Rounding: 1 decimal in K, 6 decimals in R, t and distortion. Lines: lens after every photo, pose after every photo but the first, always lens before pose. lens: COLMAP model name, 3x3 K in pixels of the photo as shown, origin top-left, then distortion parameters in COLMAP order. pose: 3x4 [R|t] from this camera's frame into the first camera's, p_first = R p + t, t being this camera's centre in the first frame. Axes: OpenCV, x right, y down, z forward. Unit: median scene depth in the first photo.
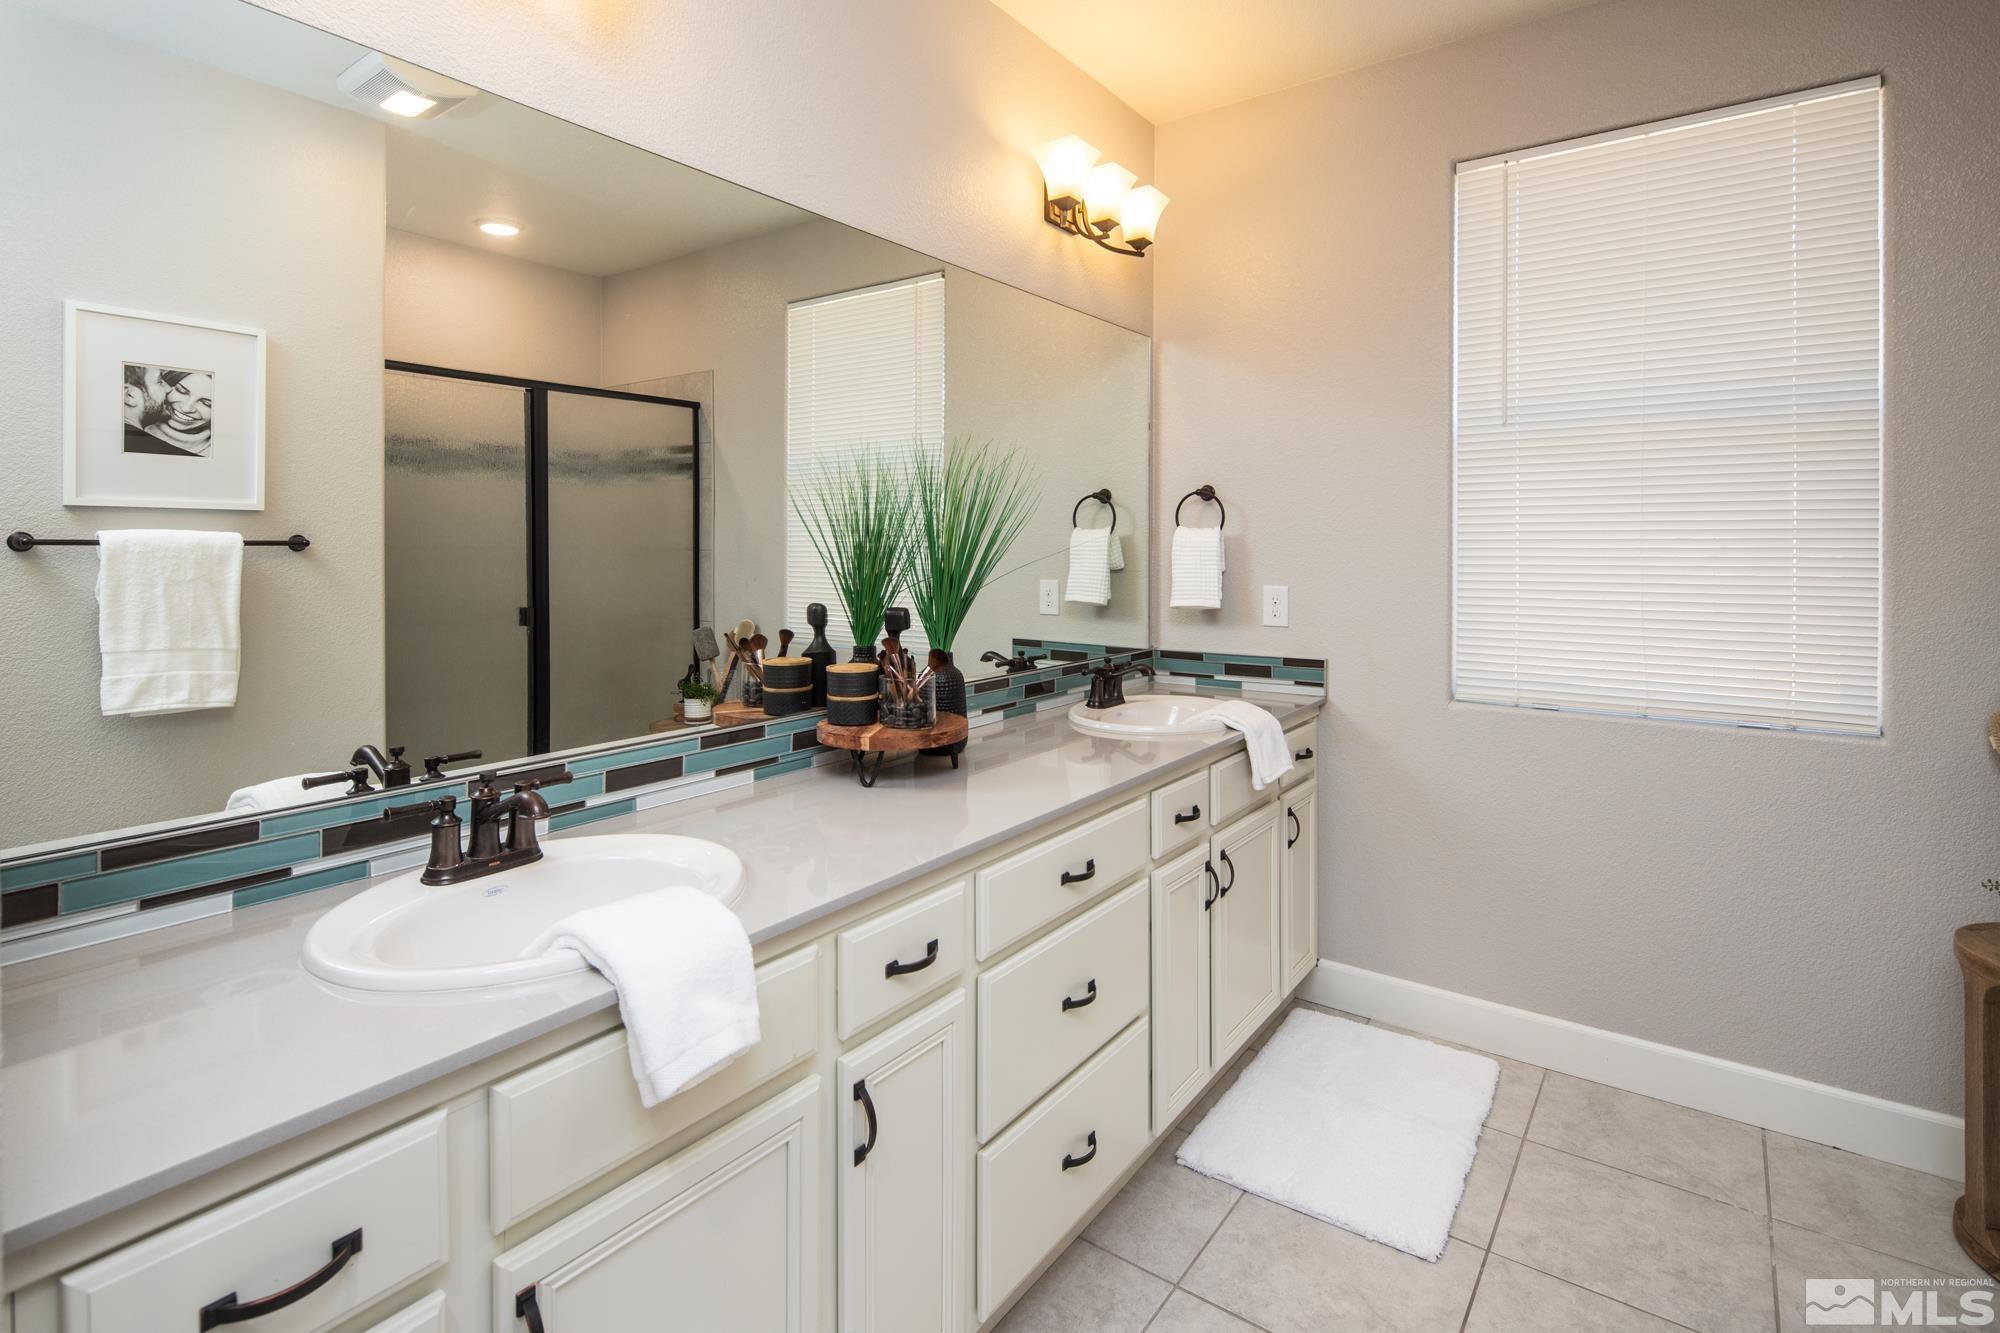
lens RADIAL K [[962.7, 0, 998.9], [0, 962.7, 538.2], [0, 0, 1]] dist [-0.000890, -0.001533]
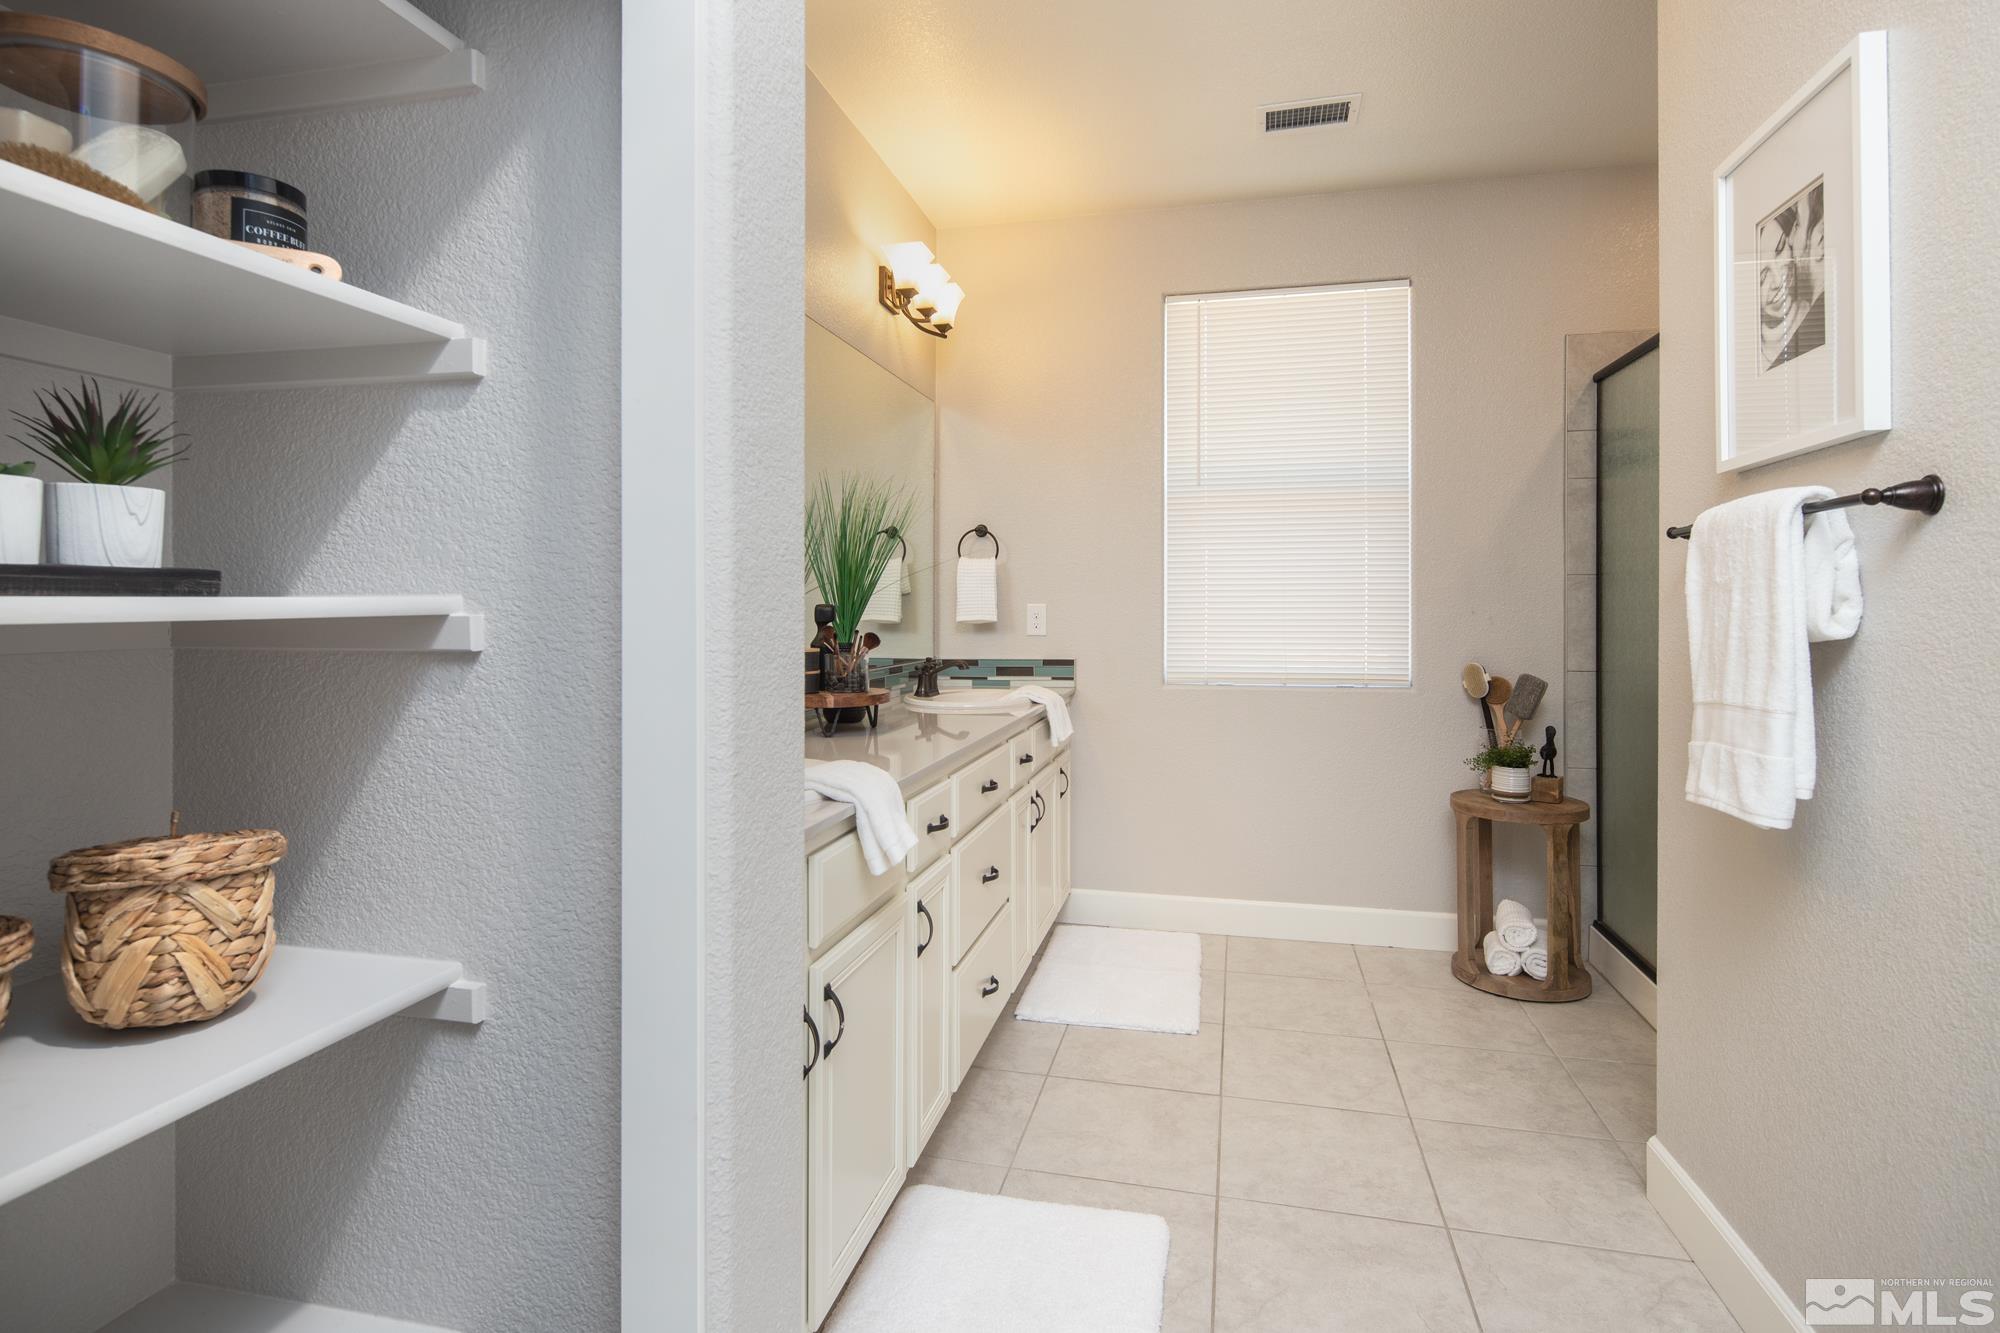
lens RADIAL K [[980.9, 0, 1011.9], [0, 980.9, 586.4], [0, 0, 1]] dist [0.000796, -0.000137]
pose [[0.919704, 0.004381, 0.392587, -0.289460], [-0.000075, 0.999940, -0.010982, 0.045871], [-0.392612, 0.010070, 0.919649, -0.213349]]
